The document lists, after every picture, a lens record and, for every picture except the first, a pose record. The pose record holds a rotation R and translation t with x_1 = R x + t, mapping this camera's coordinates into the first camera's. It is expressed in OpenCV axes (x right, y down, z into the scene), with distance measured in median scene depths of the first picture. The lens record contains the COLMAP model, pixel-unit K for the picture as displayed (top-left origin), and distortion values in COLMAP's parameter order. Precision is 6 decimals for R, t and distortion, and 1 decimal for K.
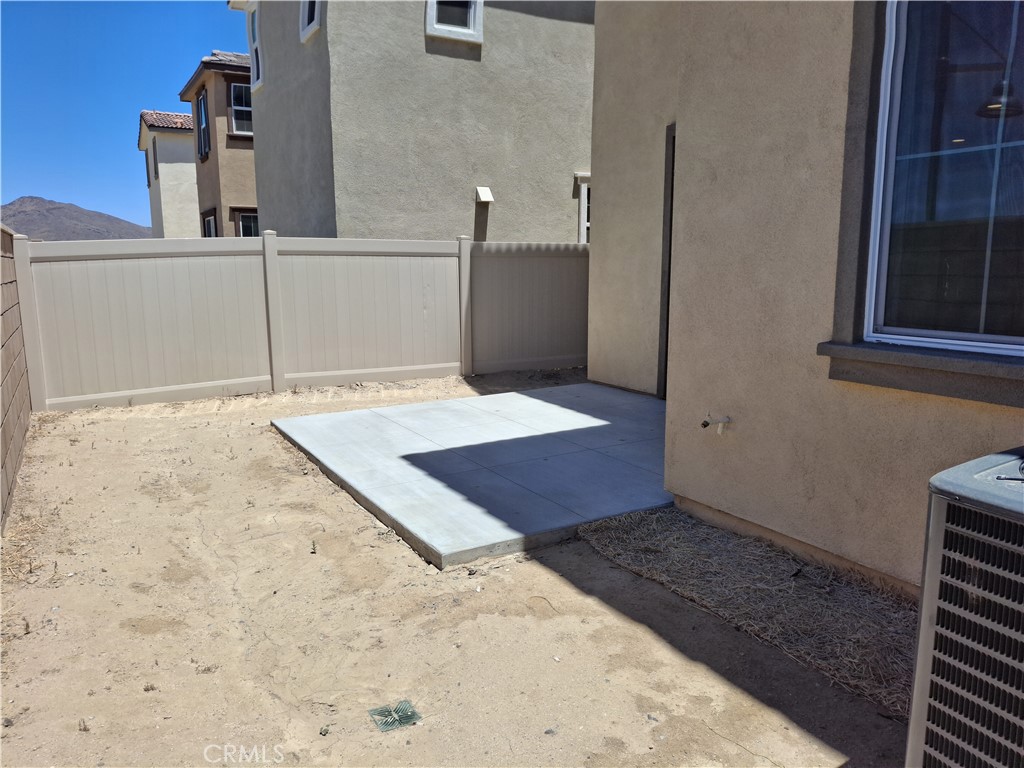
lens RADIAL K [[747.2, 0, 504.6], [0, 747.2, 398.4], [0, 0, 1]] dist [0.075354, -0.122134]
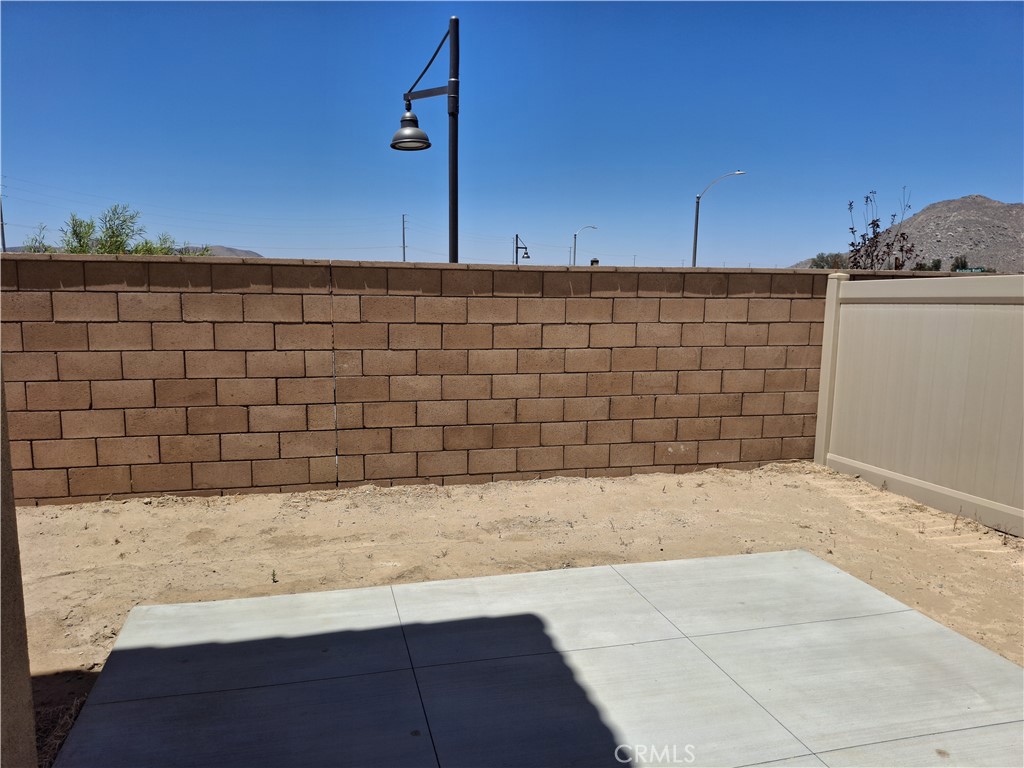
lens RADIAL K [[747.2, 0, 504.6], [0, 747.2, 398.4], [0, 0, 1]] dist [0.075354, -0.122134]
pose [[-0.260185, 0.149263, -0.953952, 0.497435], [-0.183393, 0.962355, 0.200597, -0.245576], [0.947982, 0.227141, -0.223017, 1.164159]]
